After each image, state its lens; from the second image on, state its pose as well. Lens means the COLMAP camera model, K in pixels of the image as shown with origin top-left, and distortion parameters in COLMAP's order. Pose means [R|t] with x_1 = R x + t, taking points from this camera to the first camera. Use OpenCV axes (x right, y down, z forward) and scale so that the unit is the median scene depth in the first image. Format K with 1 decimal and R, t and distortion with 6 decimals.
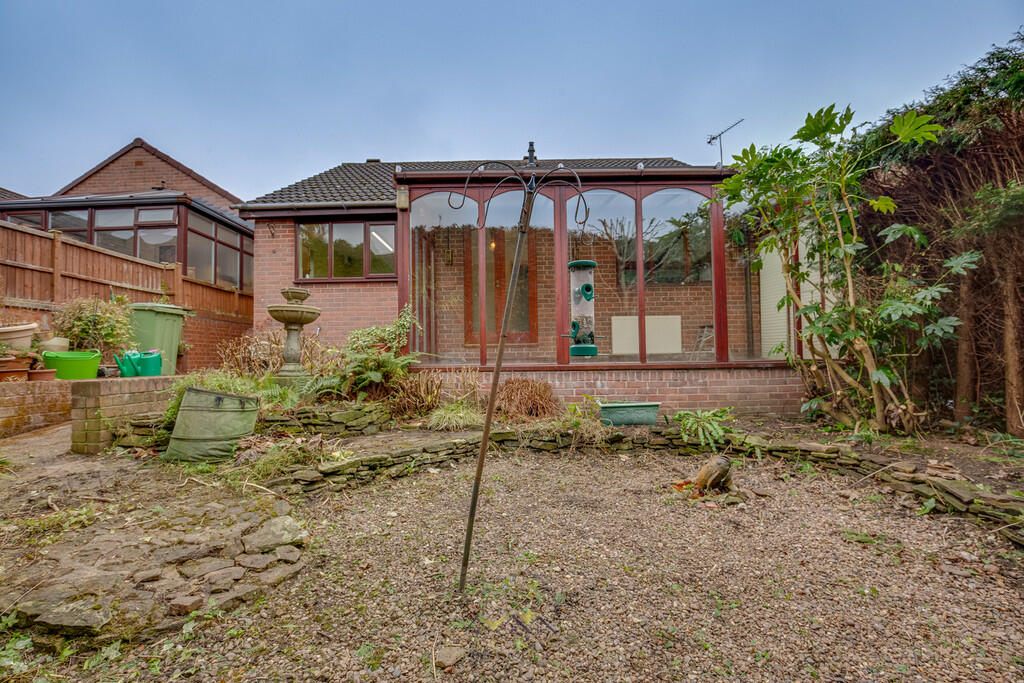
lens RADIAL K [[462.0, 0, 512.0], [0, 462.0, 341.5], [0, 0, 1]] dist [-0.035676, 0.007876]
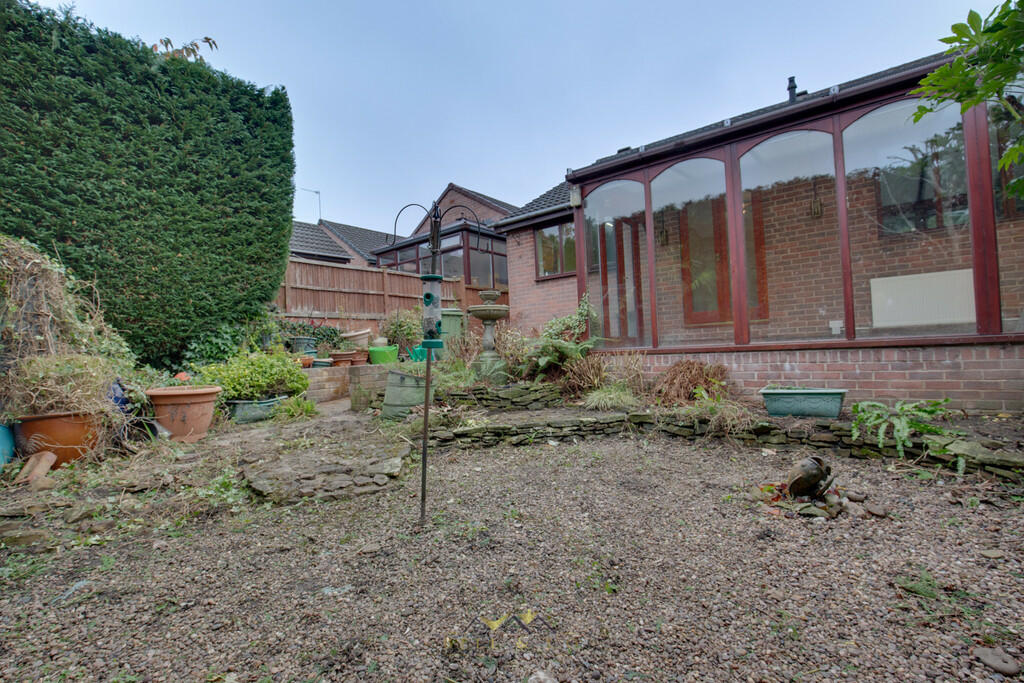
lens RADIAL K [[462.0, 0, 512.0], [0, 462.0, 341.5], [0, 0, 1]] dist [-0.035676, 0.007876]
pose [[0.787112, -0.034003, -0.615873, 0.360004], [0.058750, 0.998073, 0.019980, -0.000094], [0.614006, -0.051909, 0.787592, 0.036963]]
